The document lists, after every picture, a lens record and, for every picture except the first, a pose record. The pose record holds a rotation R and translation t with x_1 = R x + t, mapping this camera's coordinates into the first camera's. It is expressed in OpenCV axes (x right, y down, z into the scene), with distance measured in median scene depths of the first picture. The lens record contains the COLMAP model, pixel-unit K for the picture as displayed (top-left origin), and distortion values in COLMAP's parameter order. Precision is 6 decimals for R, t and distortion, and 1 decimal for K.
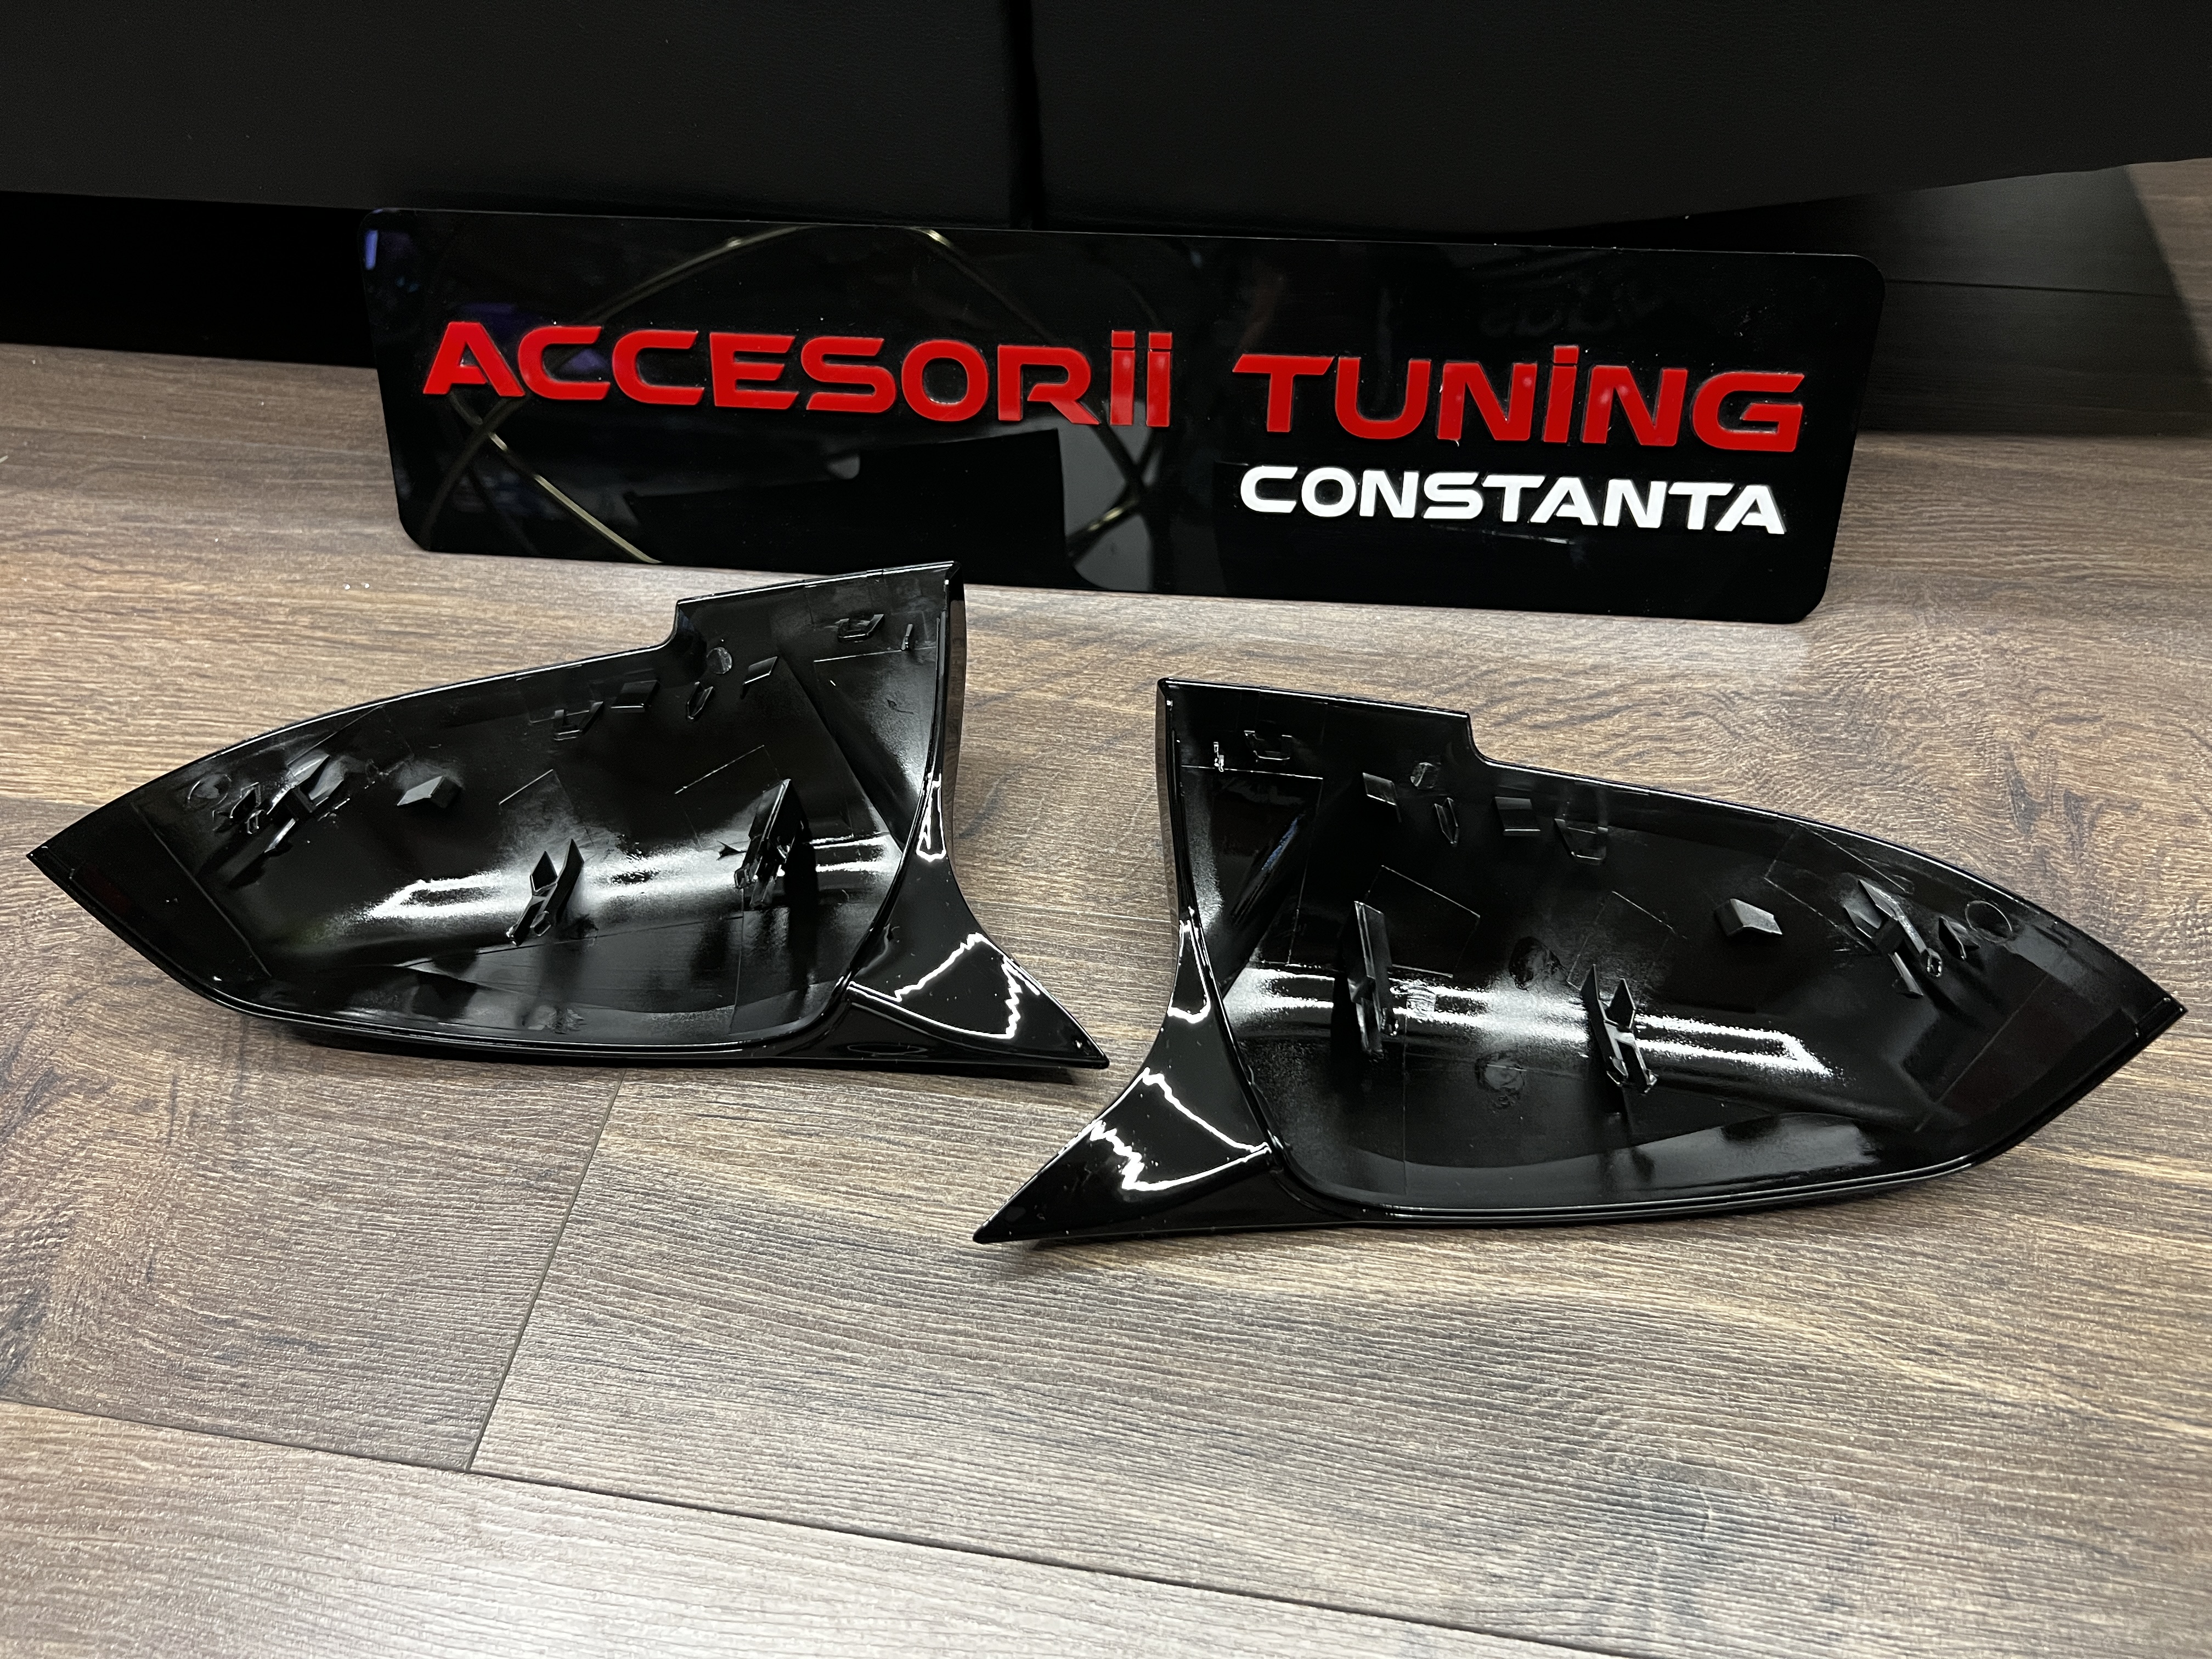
lens RADIAL K [[1639.1, 0, 1099.4], [0, 1639.1, 829.9], [0, 0, 1]] dist [0.036454, -0.043209]
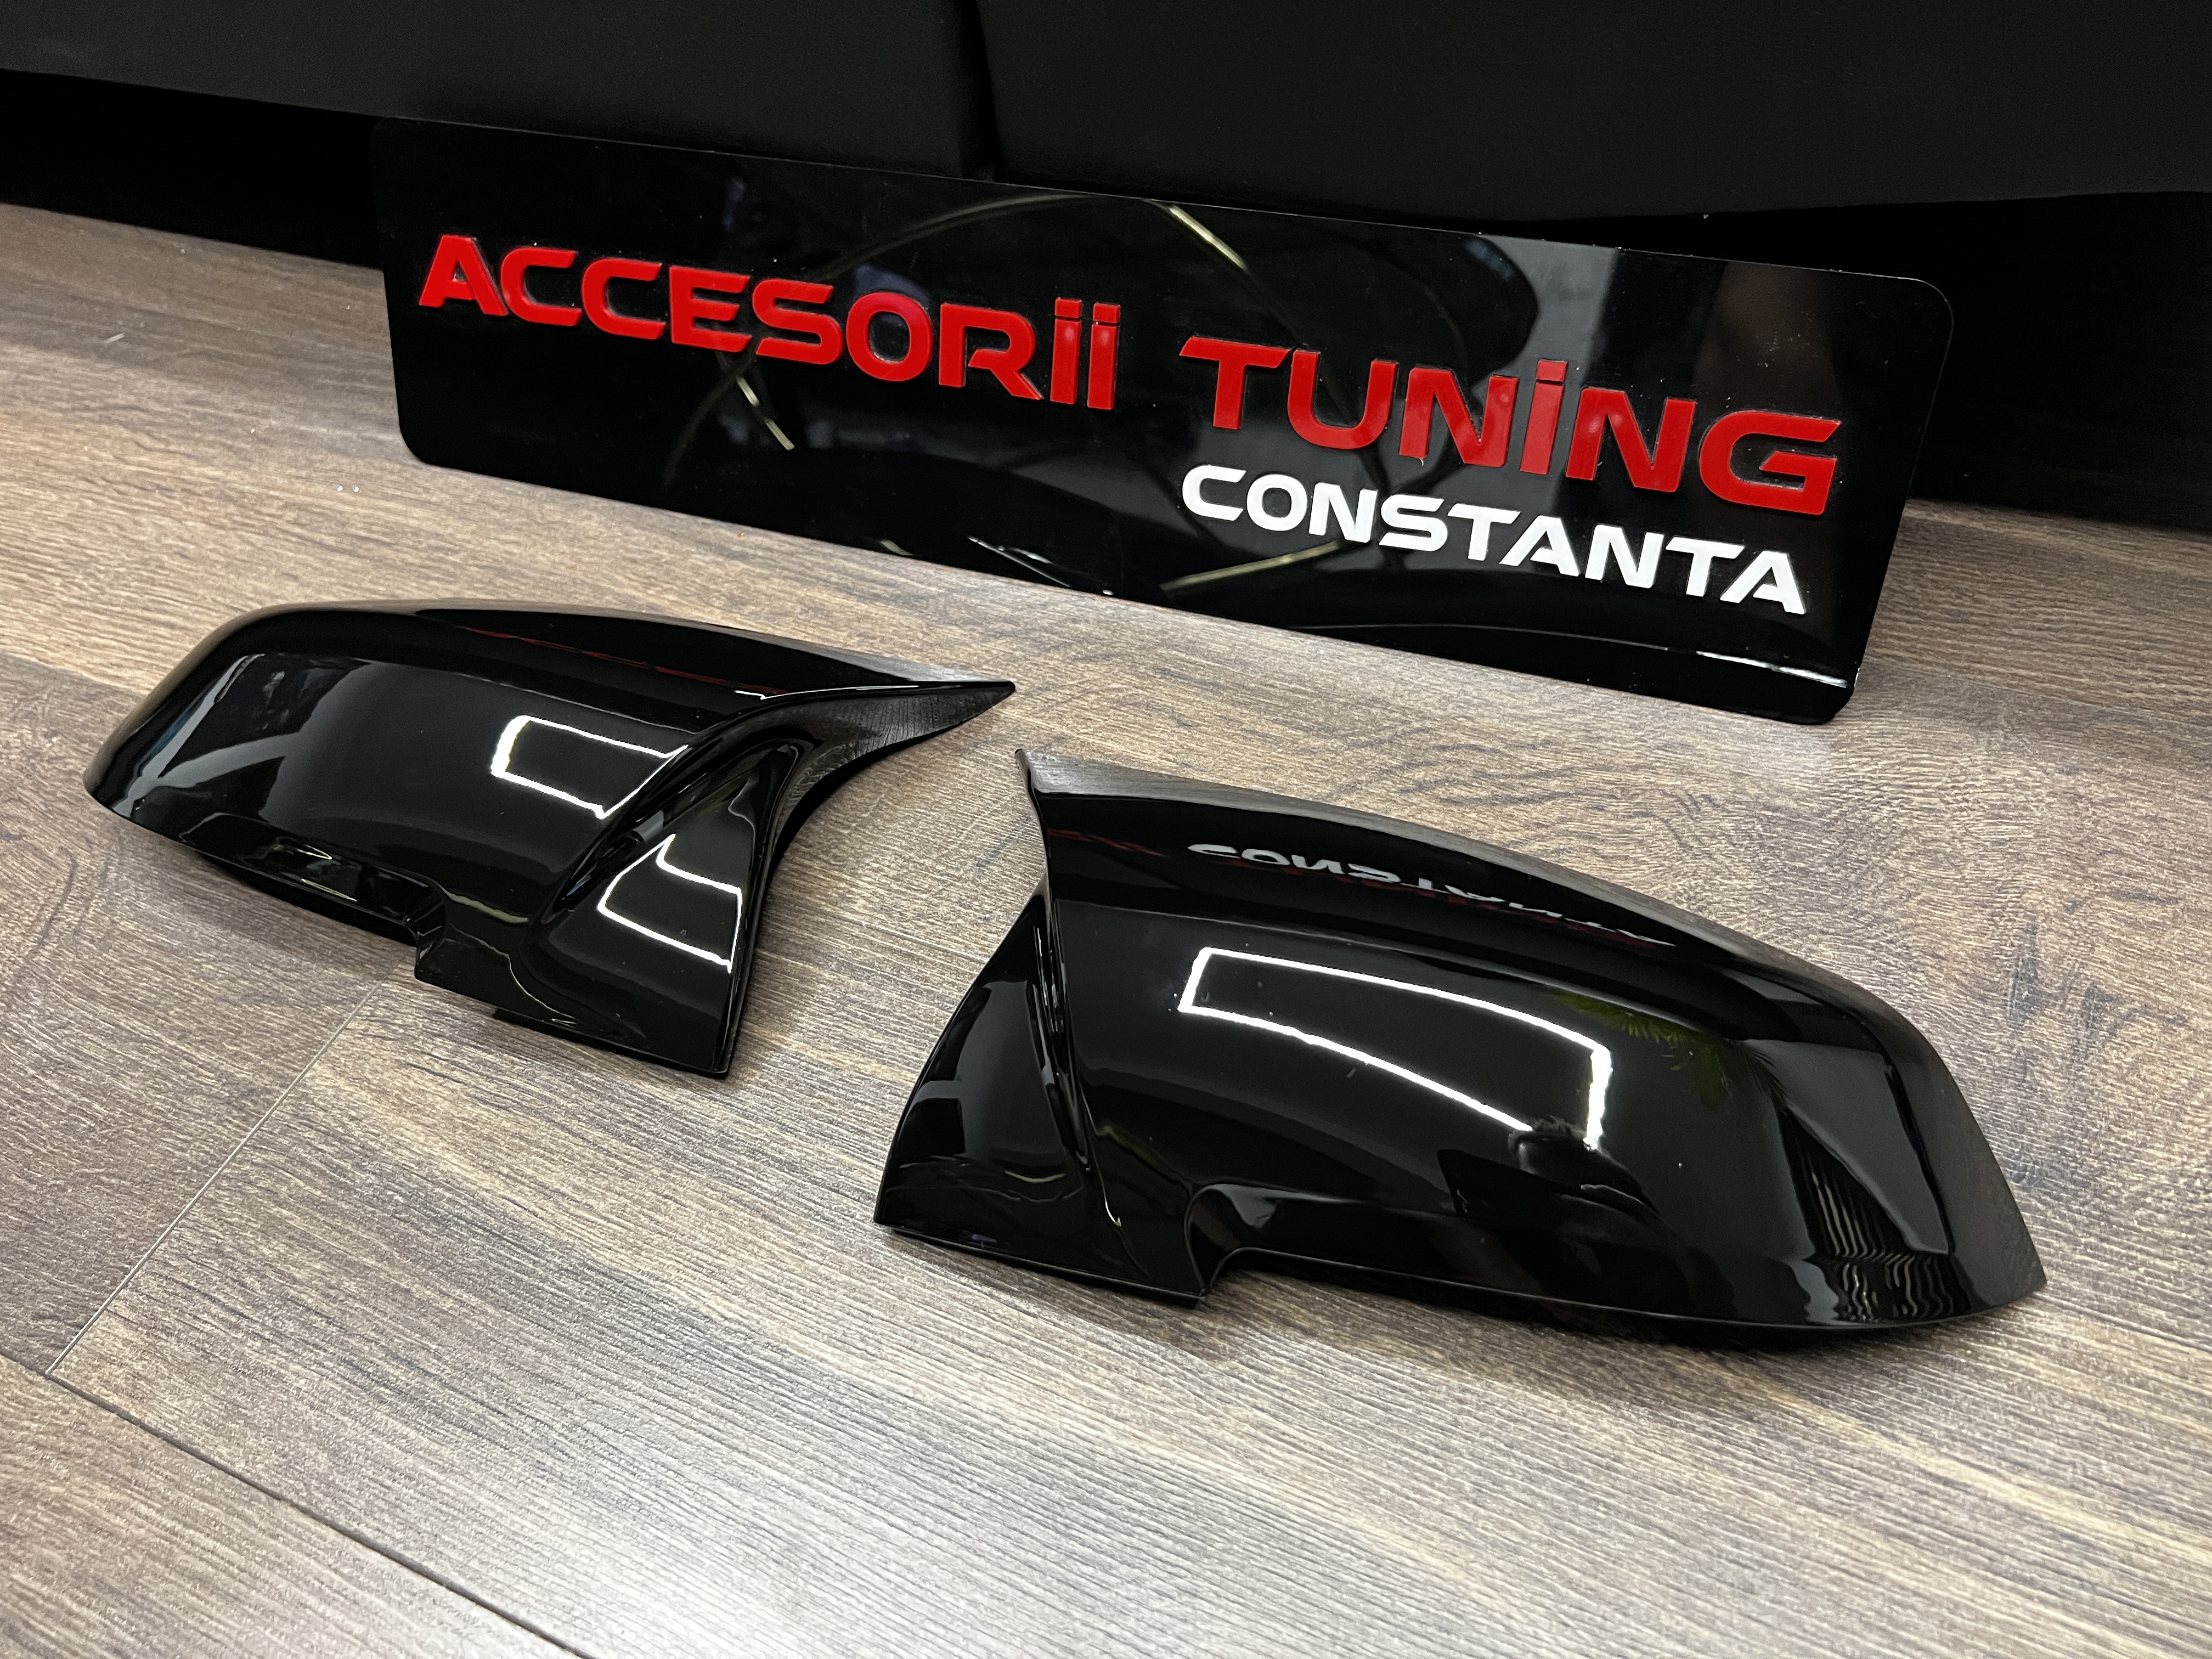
lens RADIAL K [[1639.1, 0, 1099.4], [0, 1639.1, 829.9], [0, 0, 1]] dist [0.036454, -0.043209]
pose [[0.962381, 0.156737, -0.221939, 0.273820], [-0.156503, 0.987499, 0.018753, -0.034248], [0.222104, 0.016687, 0.974880, 0.124974]]
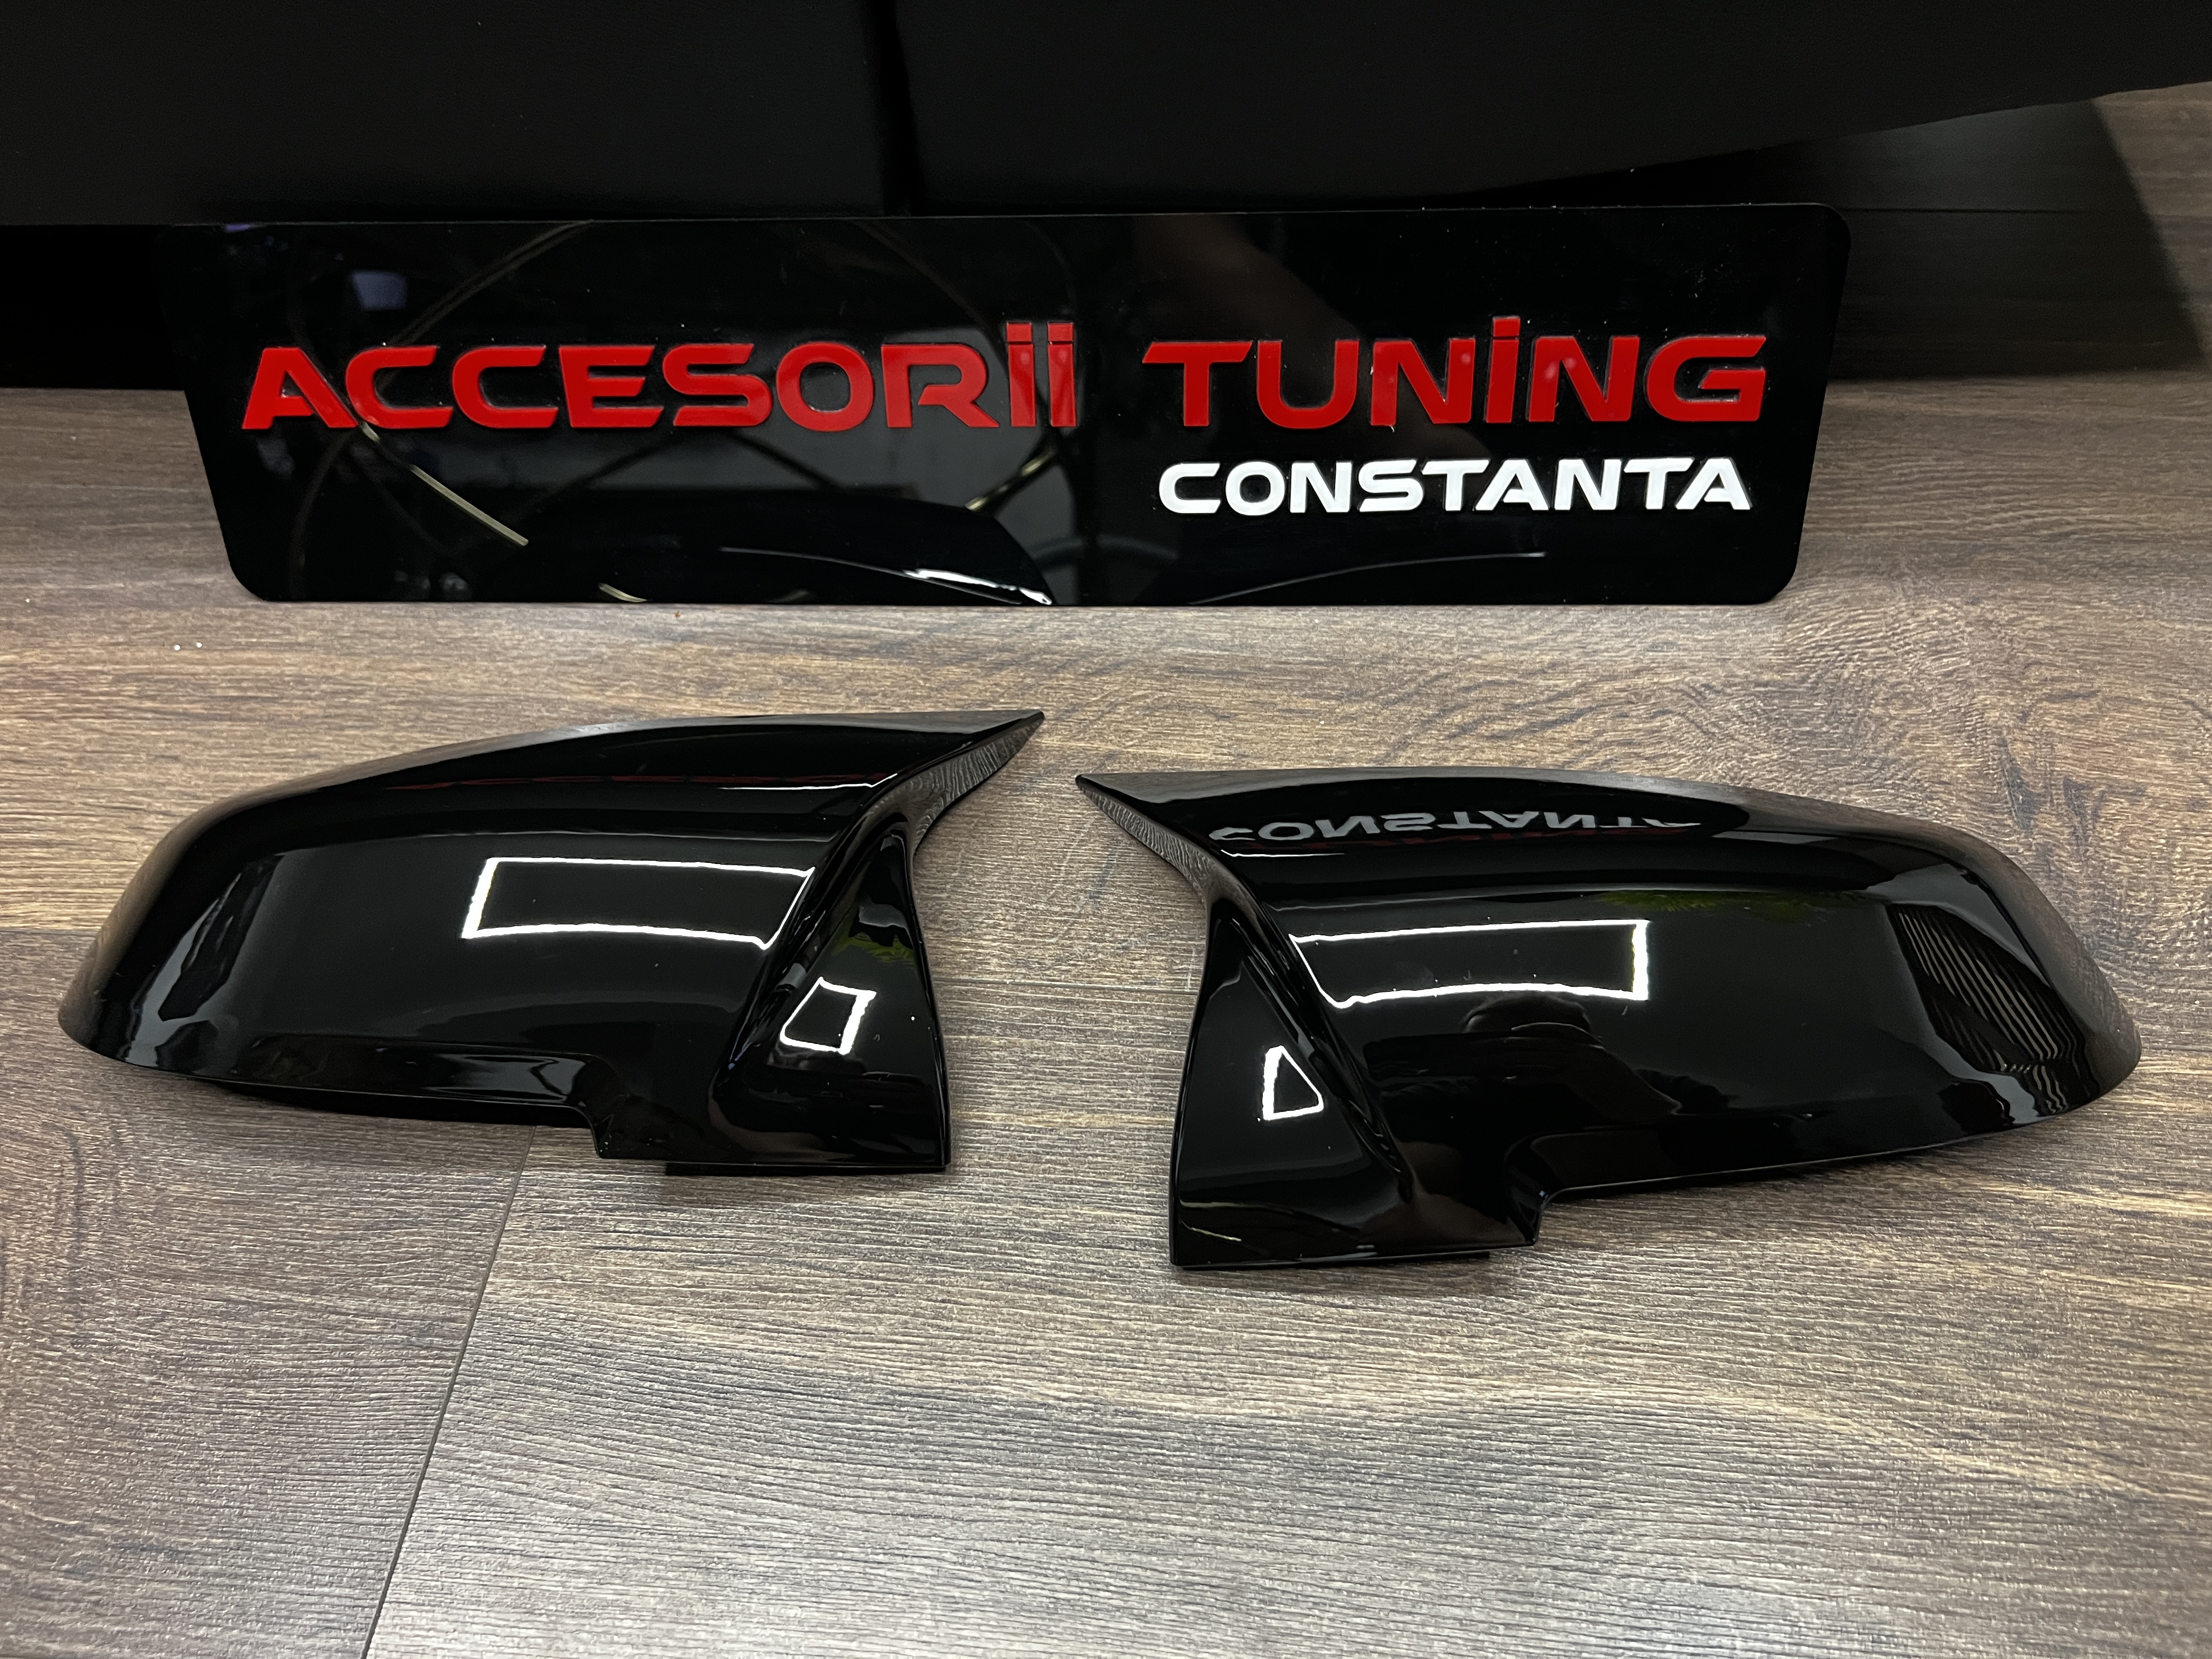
lens RADIAL K [[1647.1, 0, 1094.7], [0, 1647.1, 820.5], [0, 0, 1]] dist [0.041805, -0.052374]
pose [[0.997684, -0.060818, 0.030455, 0.011533], [0.059528, 0.997359, 0.041604, -0.065766], [-0.032905, -0.039694, 0.998670, 0.080300]]
